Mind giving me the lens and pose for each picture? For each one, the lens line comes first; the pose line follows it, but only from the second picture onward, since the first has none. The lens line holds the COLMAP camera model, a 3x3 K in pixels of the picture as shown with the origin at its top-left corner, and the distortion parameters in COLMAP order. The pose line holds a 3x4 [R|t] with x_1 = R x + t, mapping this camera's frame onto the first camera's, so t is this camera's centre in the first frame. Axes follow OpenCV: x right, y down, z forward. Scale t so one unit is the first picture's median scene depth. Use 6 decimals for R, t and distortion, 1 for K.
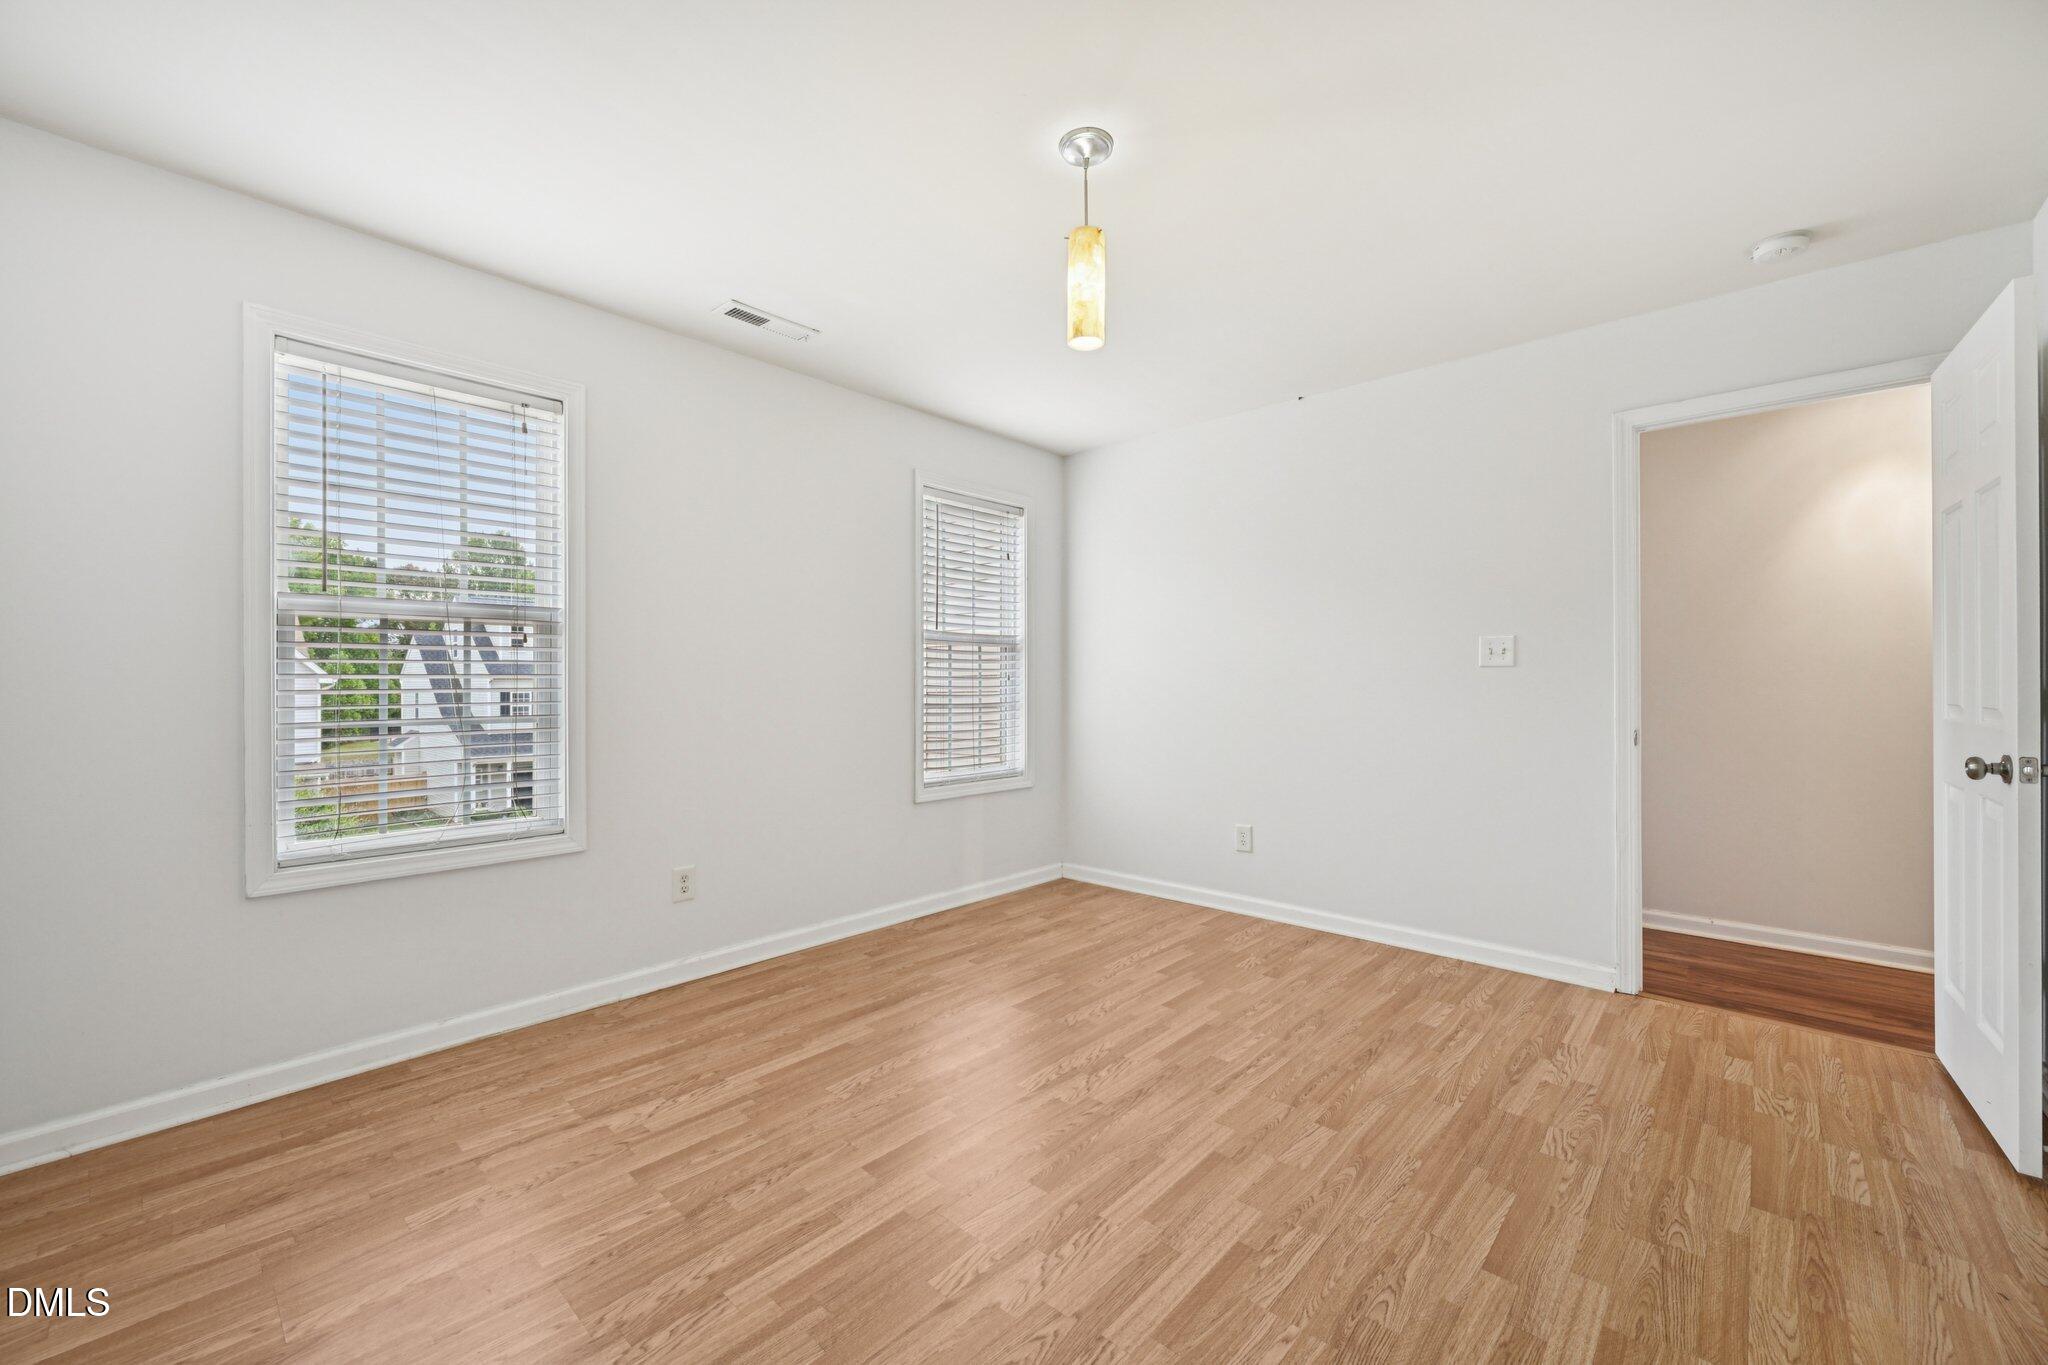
lens RADIAL K [[819.0, 0, 1023.3], [0, 819.0, 680.8], [0, 0, 1]] dist [-0.002739, 0.000057]
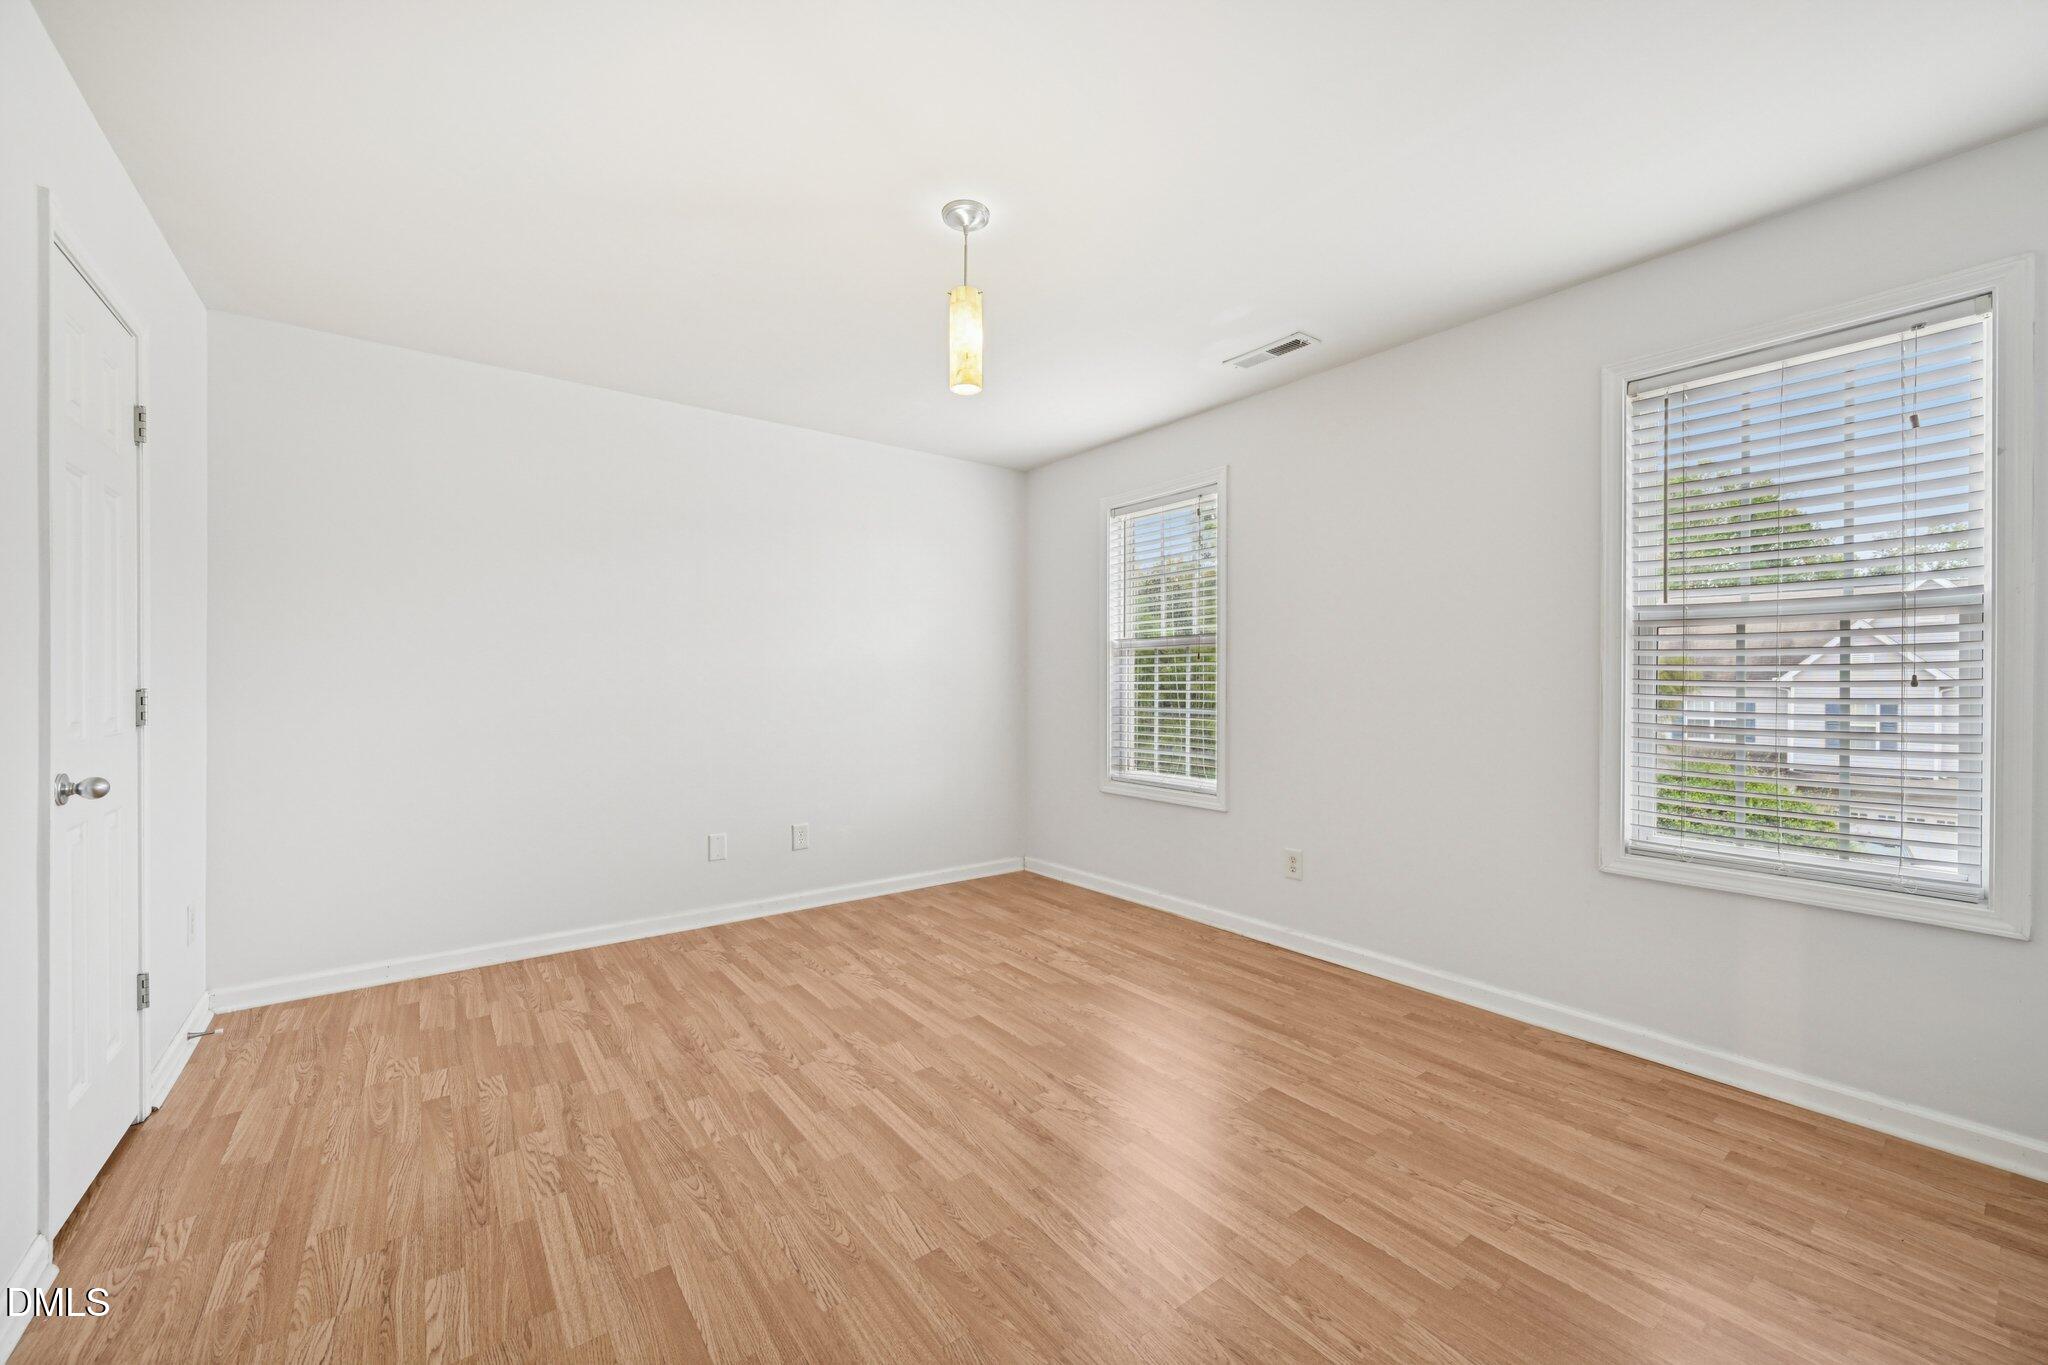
lens RADIAL K [[819.0, 0, 1023.3], [0, 819.0, 680.8], [0, 0, 1]] dist [-0.002739, 0.000057]
pose [[-0.192761, -0.001626, -0.981244, 1.025761], [-0.000897, 0.999999, -0.001481, -0.005033], [0.981245, 0.000594, -0.192763, 1.131307]]
